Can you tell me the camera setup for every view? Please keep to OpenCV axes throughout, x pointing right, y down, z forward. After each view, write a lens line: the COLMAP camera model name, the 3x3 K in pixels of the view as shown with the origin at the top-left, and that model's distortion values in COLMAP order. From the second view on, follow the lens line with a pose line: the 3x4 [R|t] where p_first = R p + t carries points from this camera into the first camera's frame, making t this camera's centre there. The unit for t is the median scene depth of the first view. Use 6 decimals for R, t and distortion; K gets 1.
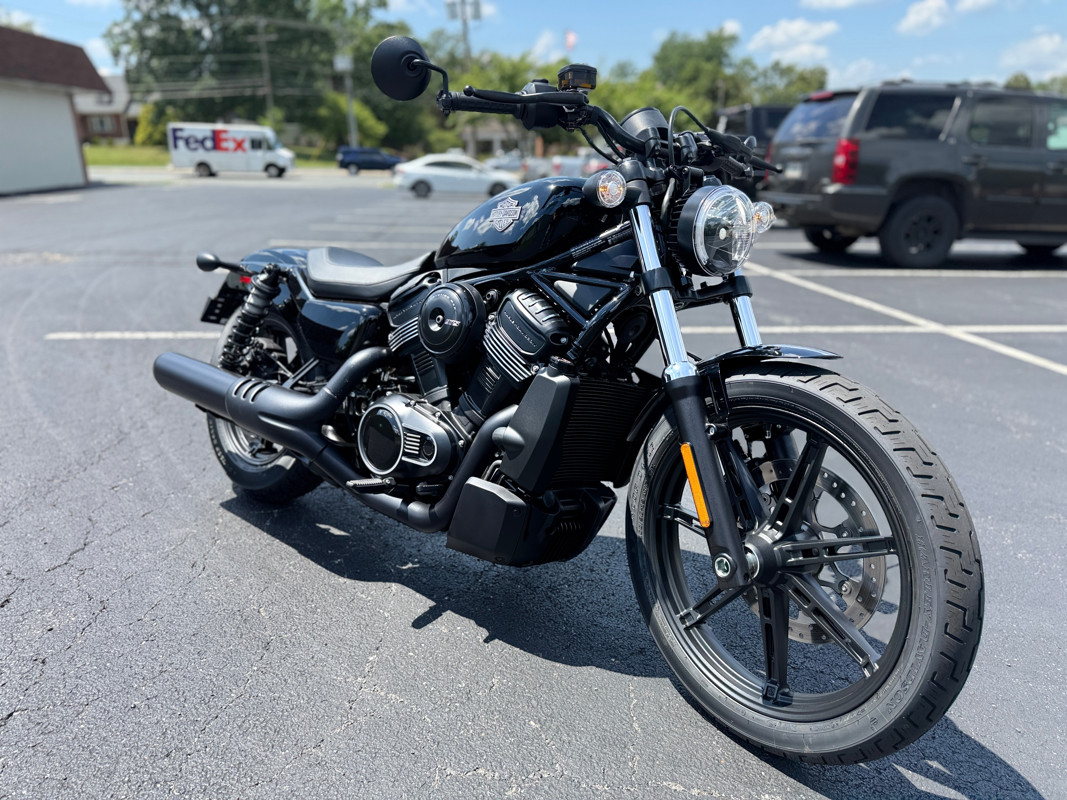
lens RADIAL K [[757.8, 0, 529.6], [0, 757.8, 403.8], [0, 0, 1]] dist [0.037103, -0.052515]
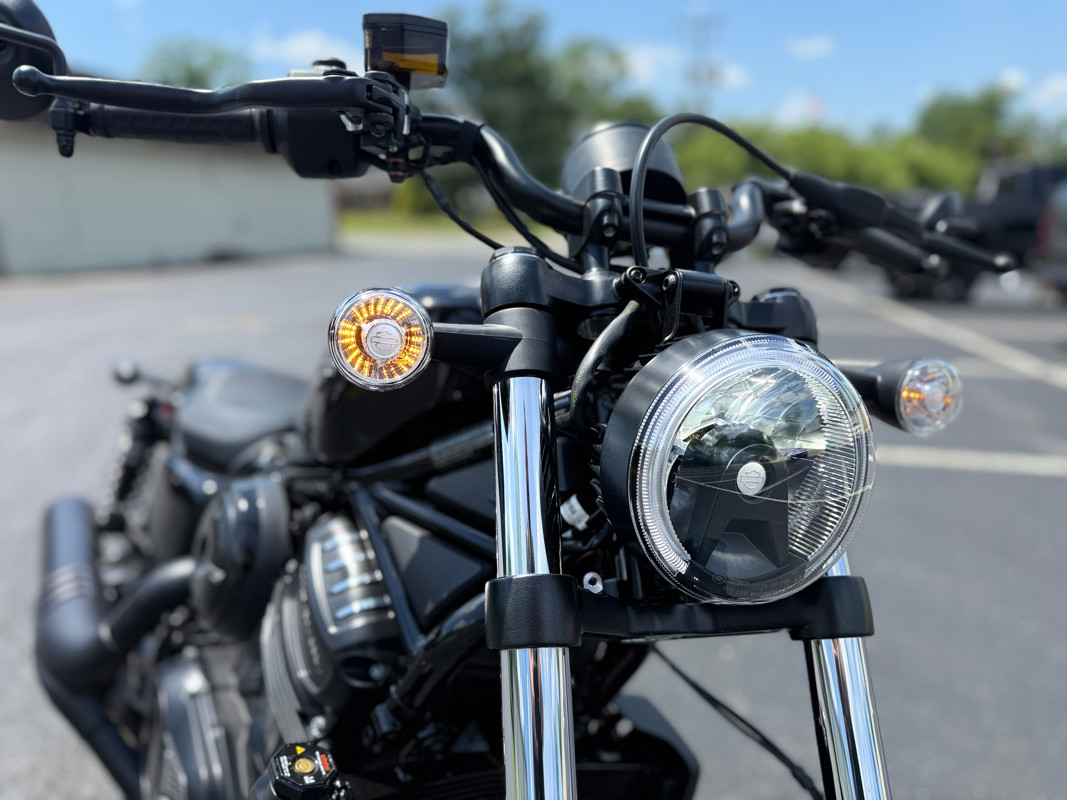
lens RADIAL K [[757.8, 0, 538.9], [0, 757.8, 397.3], [0, 0, 1]] dist [0.037103, -0.052515]
pose [[0.957277, 0.060366, -0.282801, 0.046805], [-0.084757, 0.993589, -0.074812, -0.041226], [0.276472, 0.095585, 0.956257, 0.120842]]
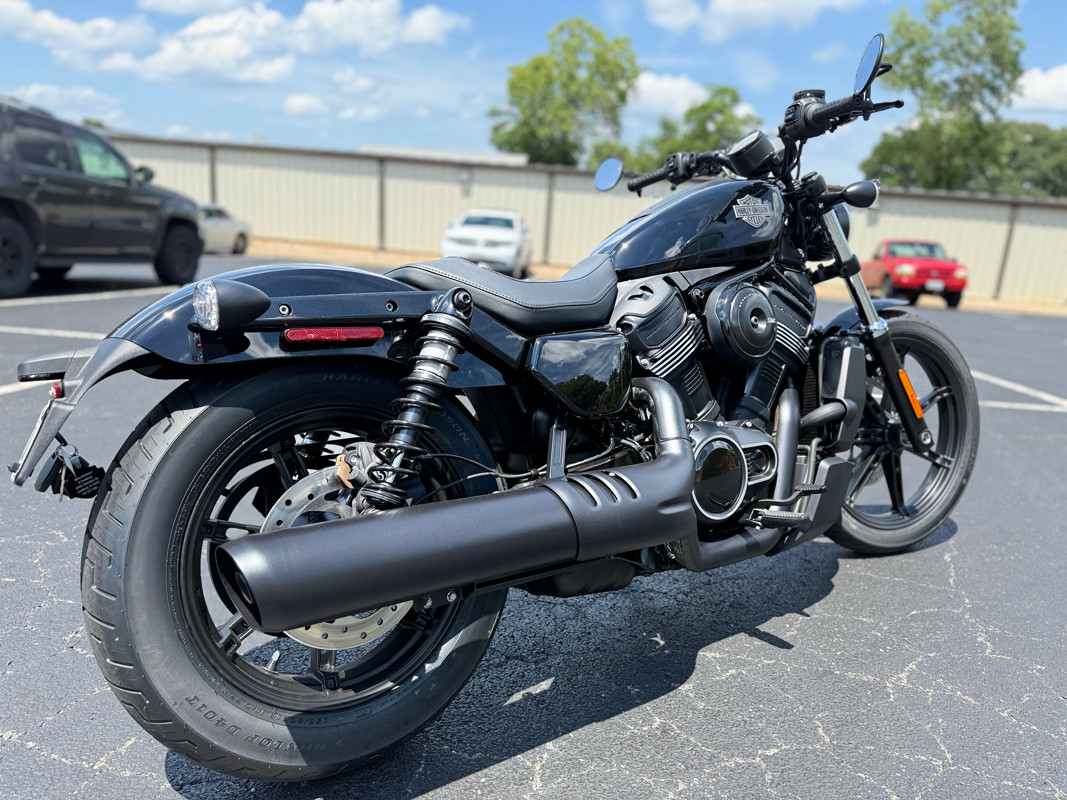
lens RADIAL K [[757.8, 0, 556.8], [0, 757.8, 399.4], [0, 0, 1]] dist [0.037103, -0.052515]
pose [[0.208277, -0.192690, 0.958901, -0.230625], [0.234701, 0.961602, 0.142254, -0.044283], [-0.949493, 0.195426, 0.245504, 0.215329]]
